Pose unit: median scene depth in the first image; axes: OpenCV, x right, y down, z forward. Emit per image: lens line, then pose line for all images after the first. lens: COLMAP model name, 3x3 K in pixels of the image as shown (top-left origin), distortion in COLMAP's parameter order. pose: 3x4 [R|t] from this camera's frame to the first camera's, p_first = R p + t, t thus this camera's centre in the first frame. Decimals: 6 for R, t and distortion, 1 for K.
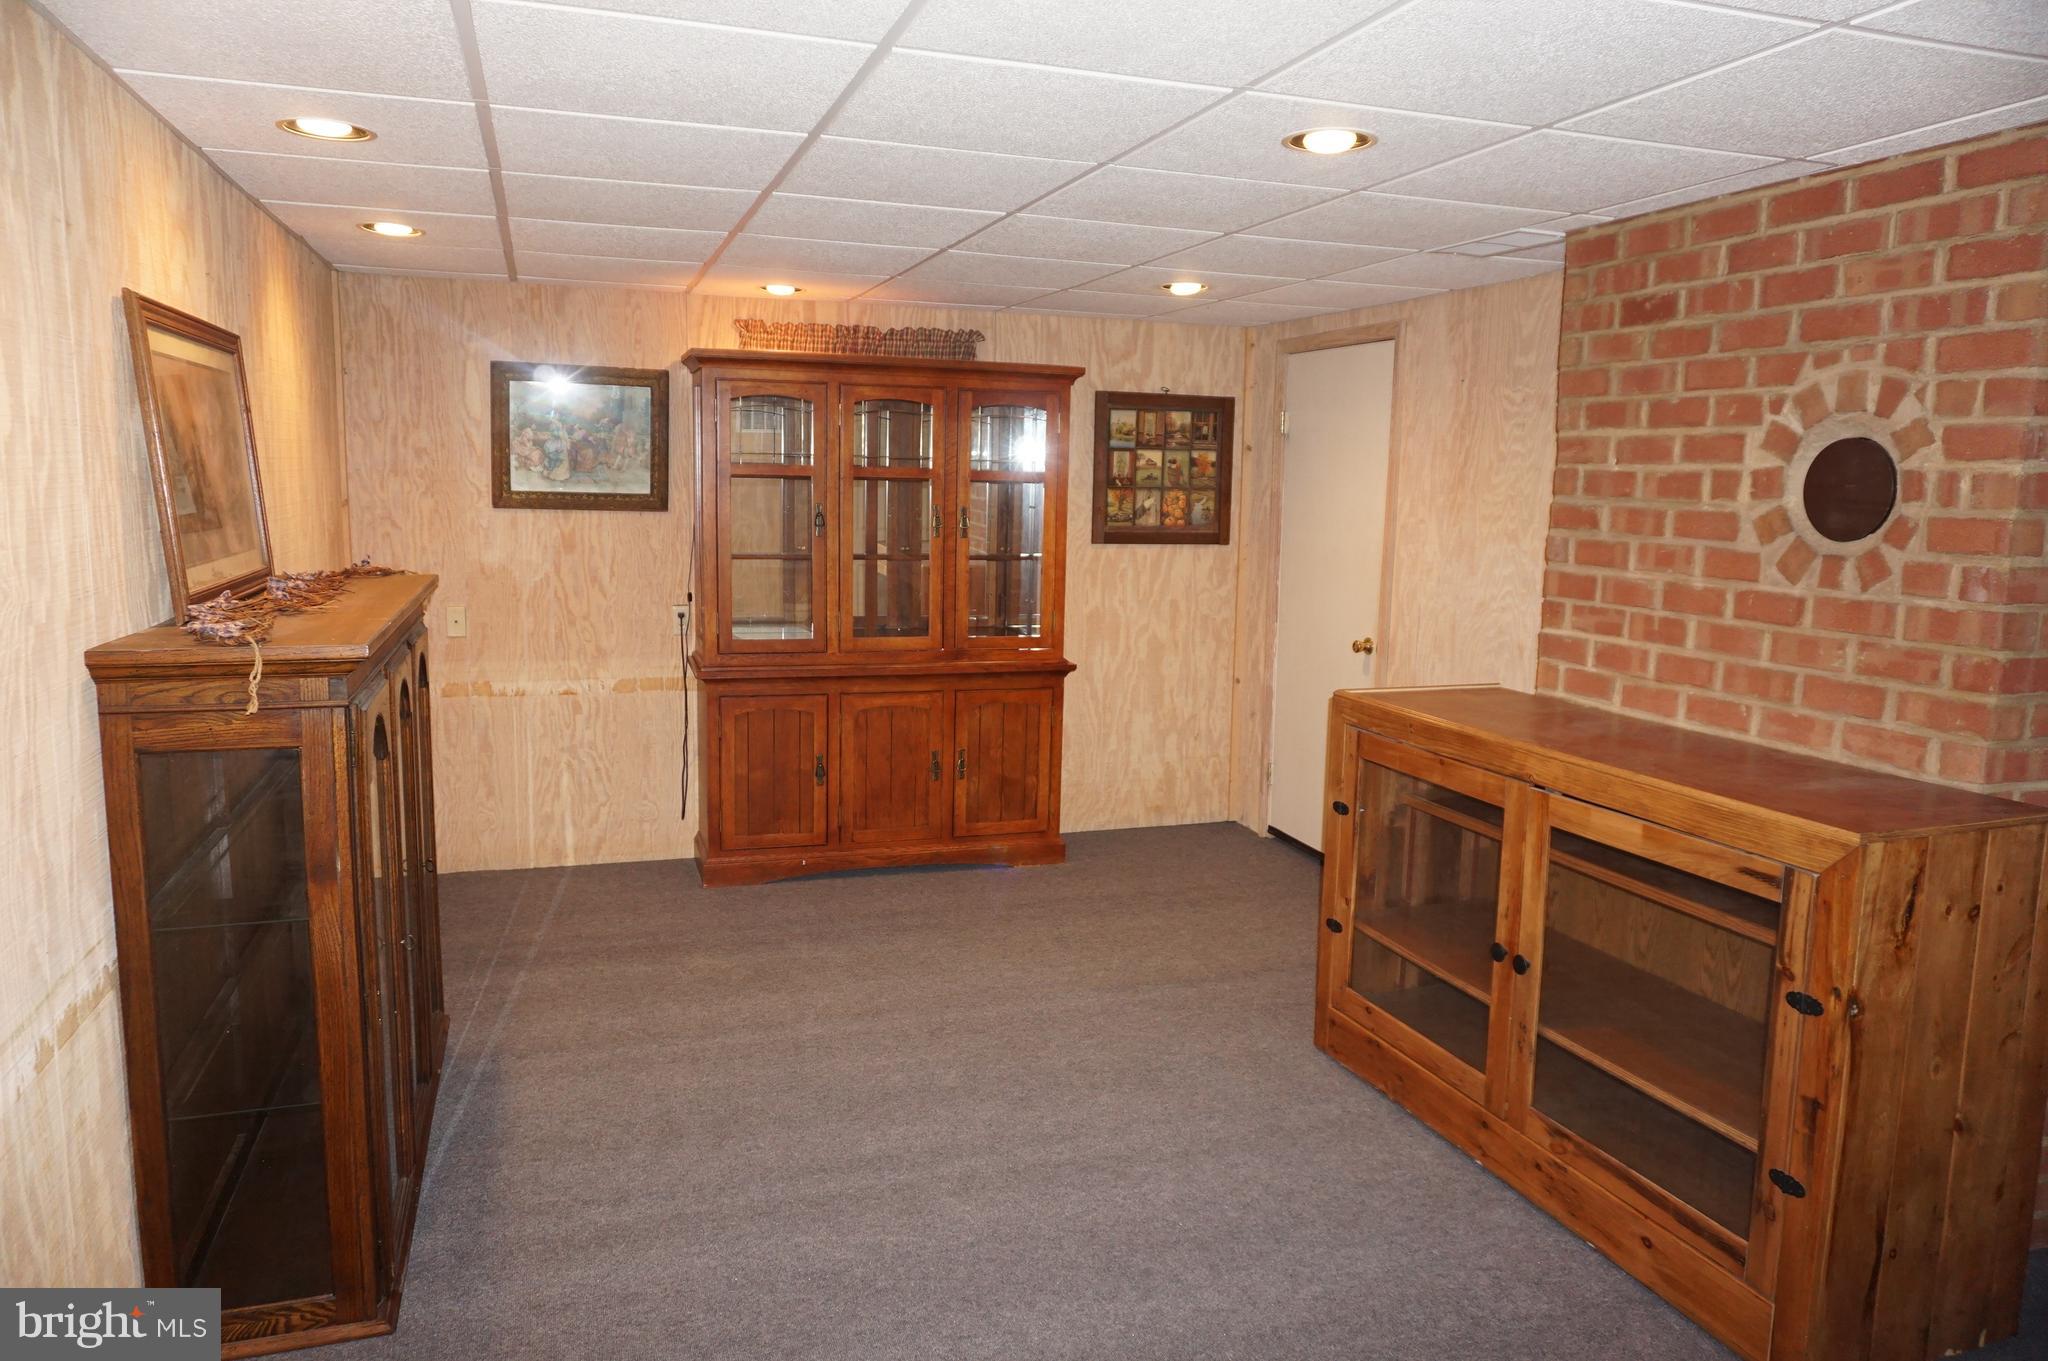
lens RADIAL K [[1387.0, 0, 1023.3], [0, 1387.0, 674.9], [0, 0, 1]] dist [-0.016073, 0.010407]
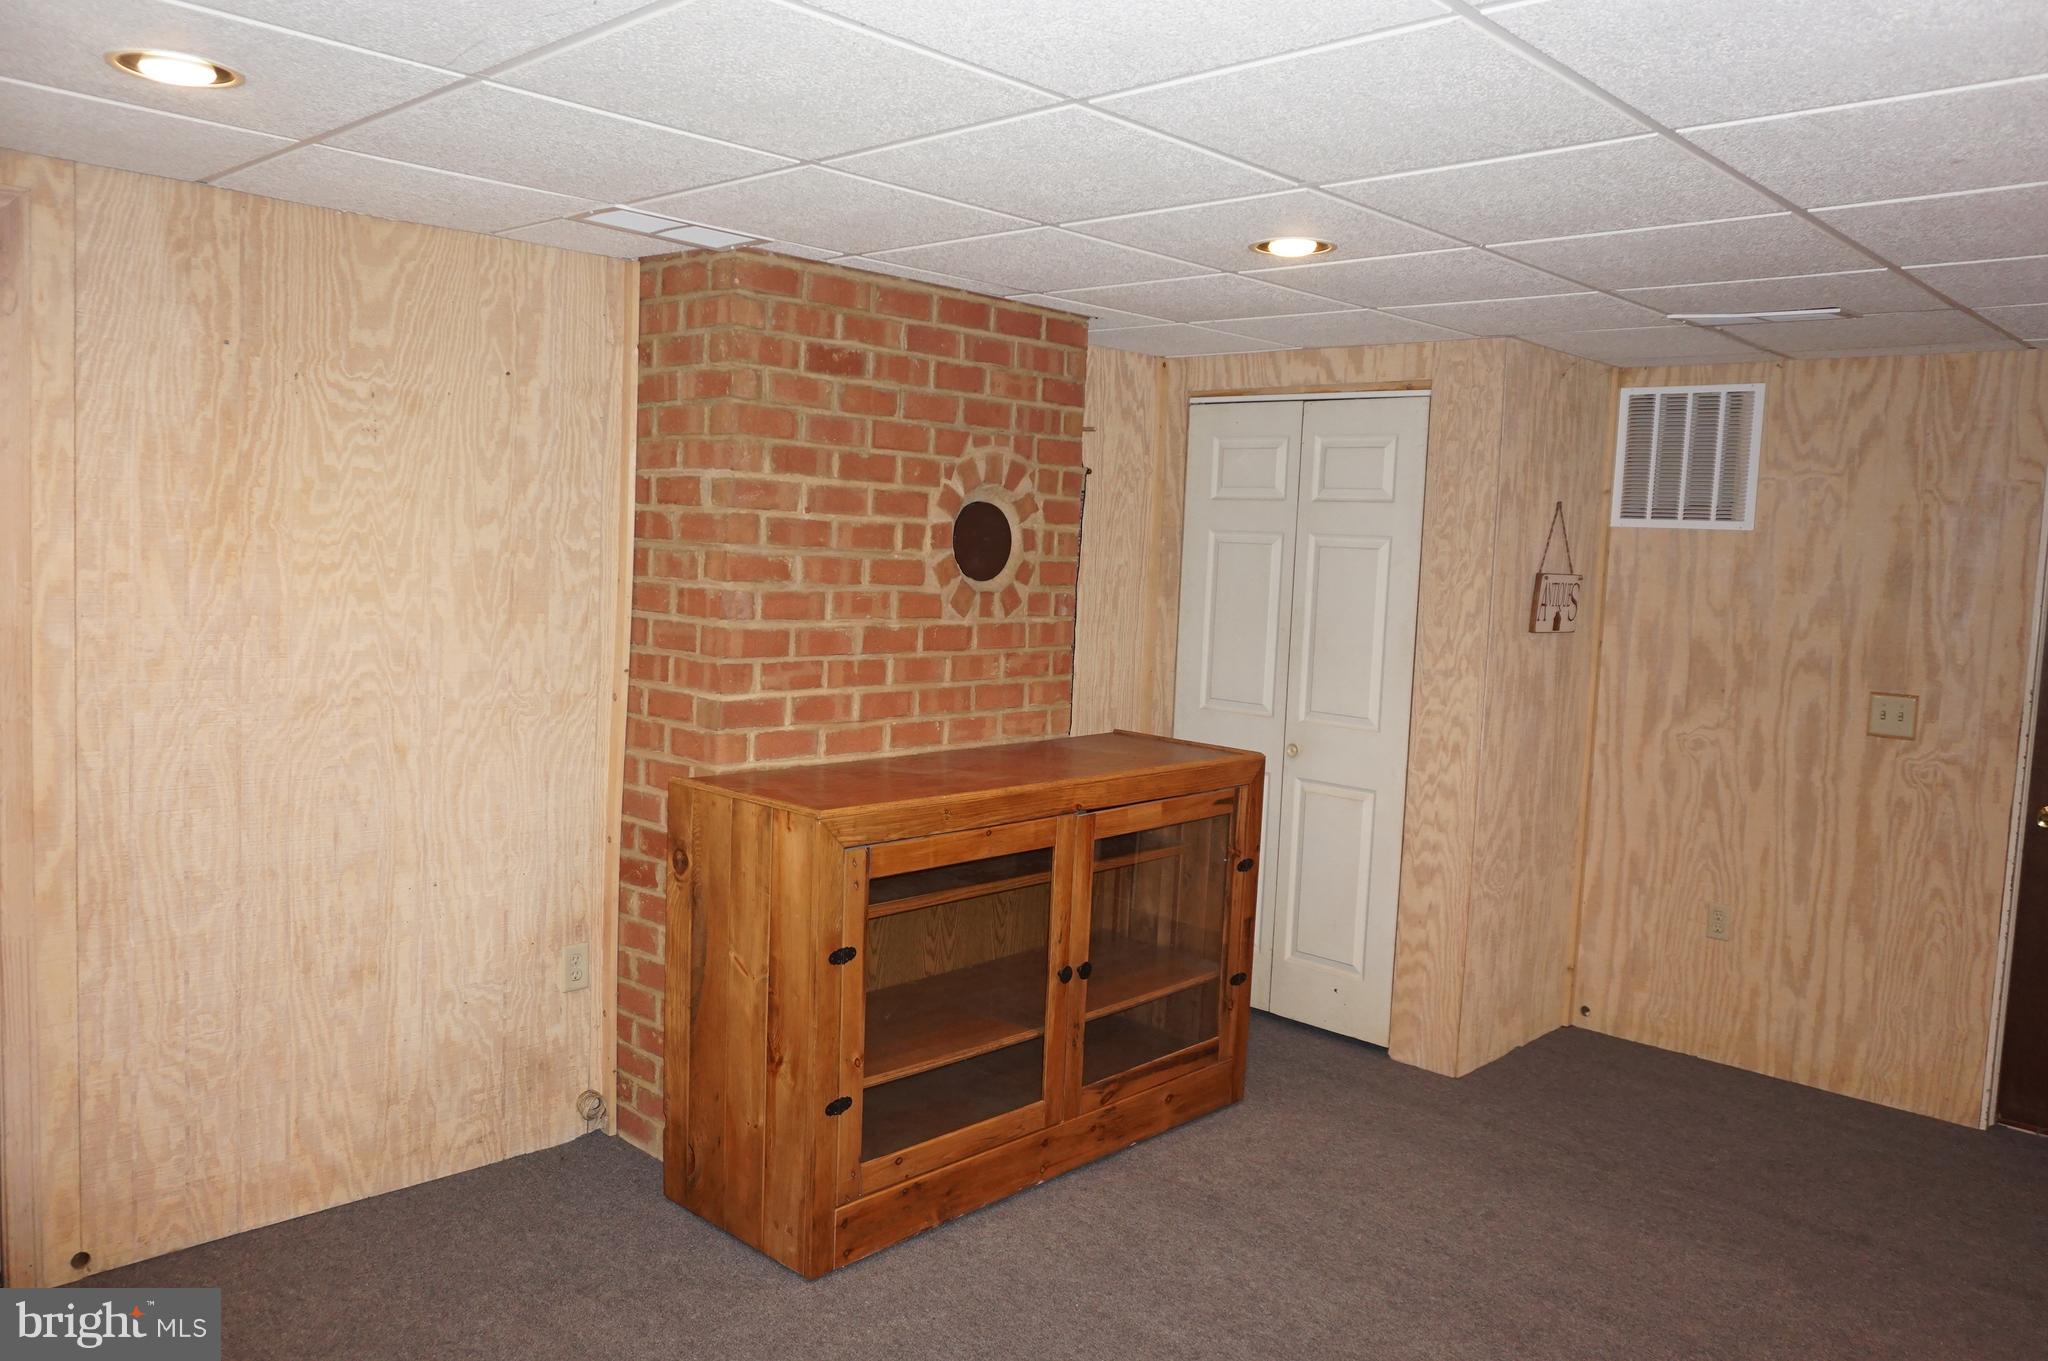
lens RADIAL K [[1522.1, 0, 1023.5], [0, 1522.1, 681.0], [0, 0, 1]] dist [-0.028657, 0.001653]
pose [[-0.466886, -0.121895, 0.875876, -0.630244], [0.072820, 0.981791, 0.175452, -0.227857], [-0.881314, 0.145698, -0.449509, 1.462146]]
